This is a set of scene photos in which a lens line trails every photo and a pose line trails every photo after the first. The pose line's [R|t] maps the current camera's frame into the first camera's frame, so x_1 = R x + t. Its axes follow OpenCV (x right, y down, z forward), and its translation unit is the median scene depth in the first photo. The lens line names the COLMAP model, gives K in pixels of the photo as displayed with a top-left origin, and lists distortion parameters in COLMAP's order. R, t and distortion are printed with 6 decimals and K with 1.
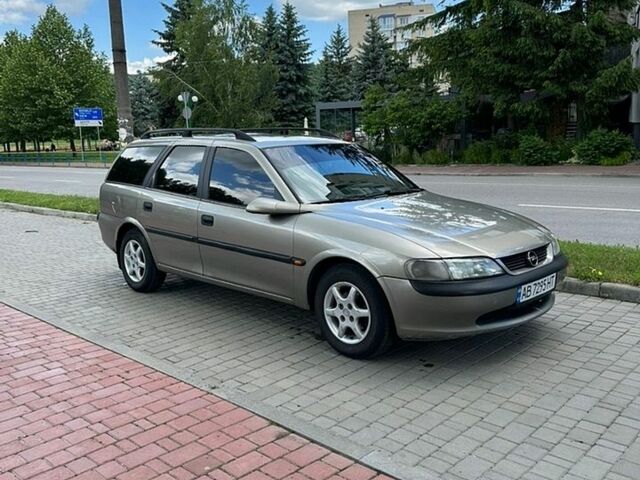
lens RADIAL K [[583.1, 0, 310.9], [0, 583.1, 239.4], [0, 0, 1]] dist [0.150331, -0.276418]
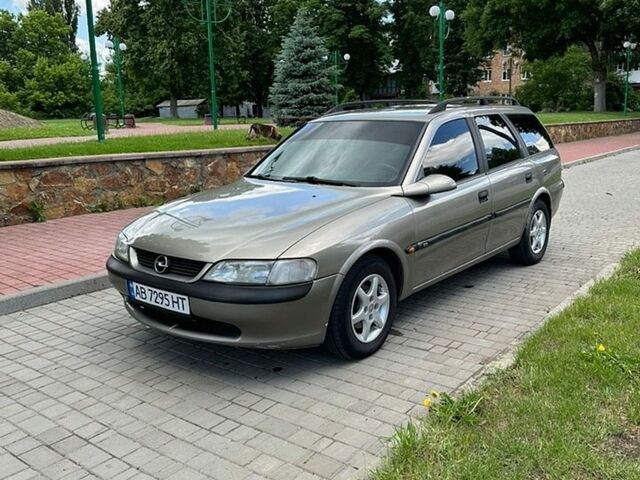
lens RADIAL K [[585.5, 0, 332.6], [0, 585.5, 240.3], [0, 0, 1]] dist [0.148543, -0.265537]
pose [[0.130535, 0.236568, -0.962806, 0.860855], [-0.157055, 0.963788, 0.215517, -0.160099], [0.978925, 0.123081, 0.162962, 0.760431]]
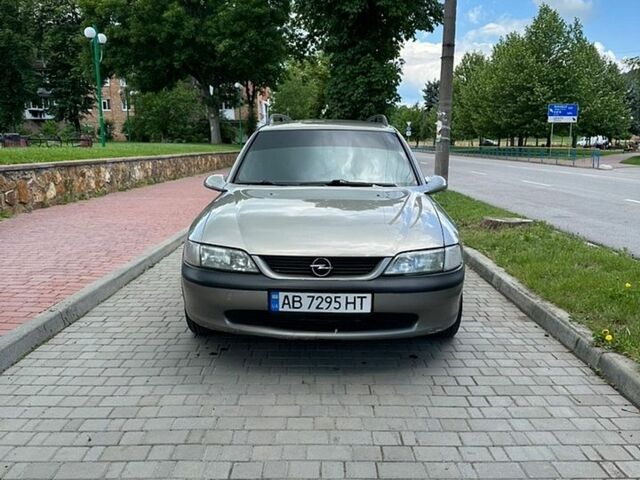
lens RADIAL K [[585.5, 0, 332.6], [0, 585.5, 240.3], [0, 0, 1]] dist [0.148543, -0.265537]
pose [[0.701808, 0.153436, -0.695646, 0.658835], [-0.150061, 0.986459, 0.066189, -0.042892], [0.696382, 0.057937, 0.715329, 0.287870]]
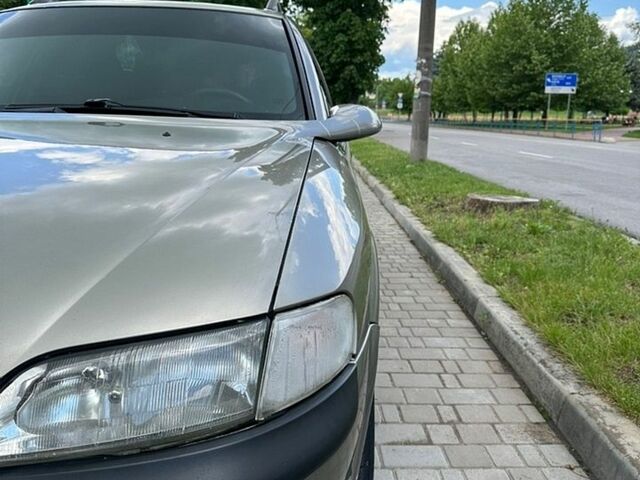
lens RADIAL K [[585.5, 0, 332.6], [0, 585.5, 240.3], [0, 0, 1]] dist [0.148543, -0.265537]
pose [[0.709260, 0.189399, -0.679027, 0.432552], [-0.160739, 0.981308, 0.105817, -0.051794], [0.686376, 0.034094, 0.726447, 0.699455]]
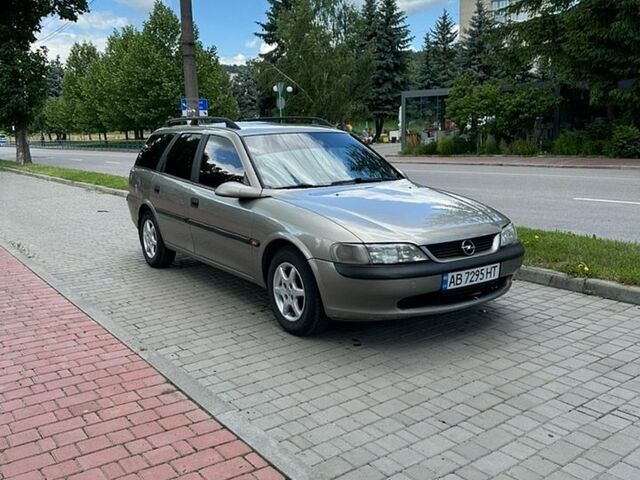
lens RADIAL K [[583.1, 0, 310.9], [0, 583.1, 239.4], [0, 0, 1]] dist [0.150331, -0.276418]
pose [[0.983706, 0.038121, -0.175696, 0.197220], [-0.034993, 0.999170, 0.020870, 0.004559], [0.176346, -0.014381, 0.984223, -0.026678]]
